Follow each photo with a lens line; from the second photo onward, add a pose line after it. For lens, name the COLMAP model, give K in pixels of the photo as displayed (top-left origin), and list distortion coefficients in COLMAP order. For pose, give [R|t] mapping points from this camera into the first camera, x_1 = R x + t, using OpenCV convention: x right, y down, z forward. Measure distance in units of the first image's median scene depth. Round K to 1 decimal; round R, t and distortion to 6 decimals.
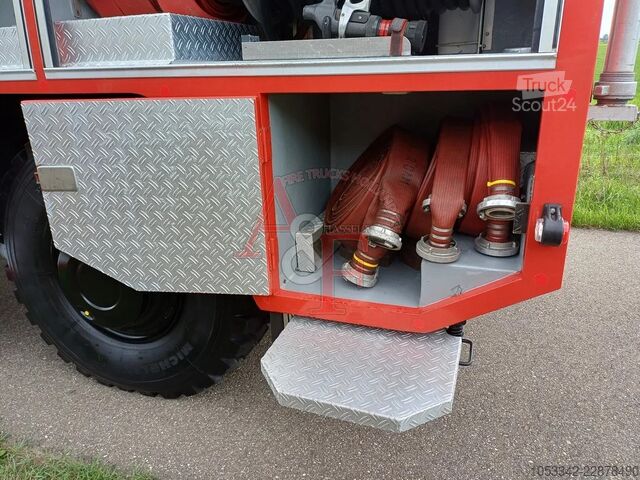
lens RADIAL K [[472.8, 0, 317.9], [0, 472.8, 228.3], [0, 0, 1]] dist [0.097832, -0.123102]
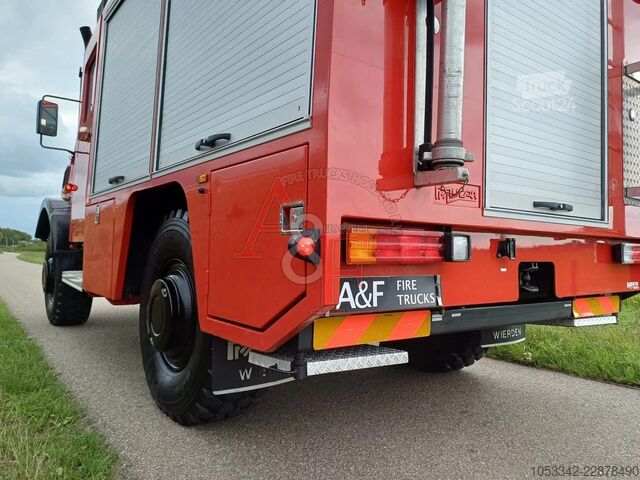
lens RADIAL K [[472.8, 0, 317.9], [0, 472.8, 228.3], [0, 0, 1]] dist [0.097832, -0.123102]
pose [[0.826275, 0.013157, -0.563114, 0.955481], [-0.214869, 0.931492, -0.293519, 0.237688], [0.520674, 0.363523, 0.772495, 0.052022]]
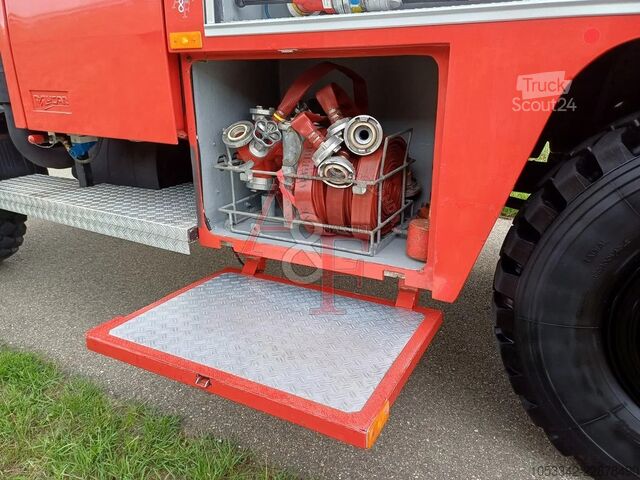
lens RADIAL K [[472.8, 0, 317.9], [0, 472.8, 228.3], [0, 0, 1]] dist [0.097832, -0.123102]
pose [[0.988521, 0.059069, -0.139061, -1.193700], [-0.059242, 0.998239, 0.002898, -0.030099], [0.138987, 0.005373, 0.990280, 0.415980]]
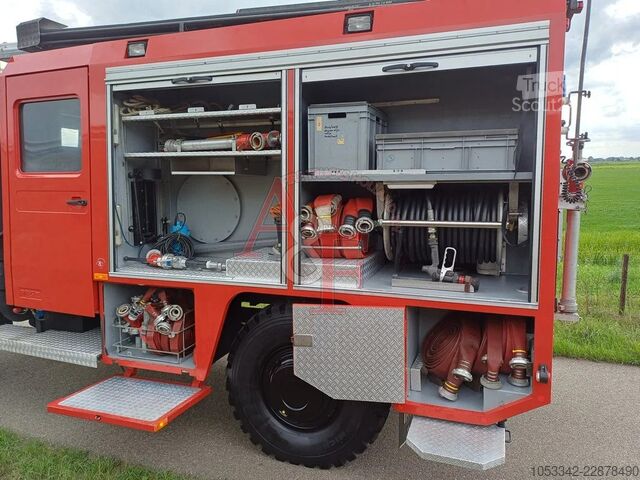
lens RADIAL K [[472.8, 0, 317.9], [0, 472.8, 228.3], [0, 0, 1]] dist [0.097832, -0.123102]
pose [[0.999791, 0.020254, -0.002940, -0.489858], [-0.020402, 0.974983, -0.221341, -0.124896], [-0.001616, 0.221355, 0.975192, -1.144302]]
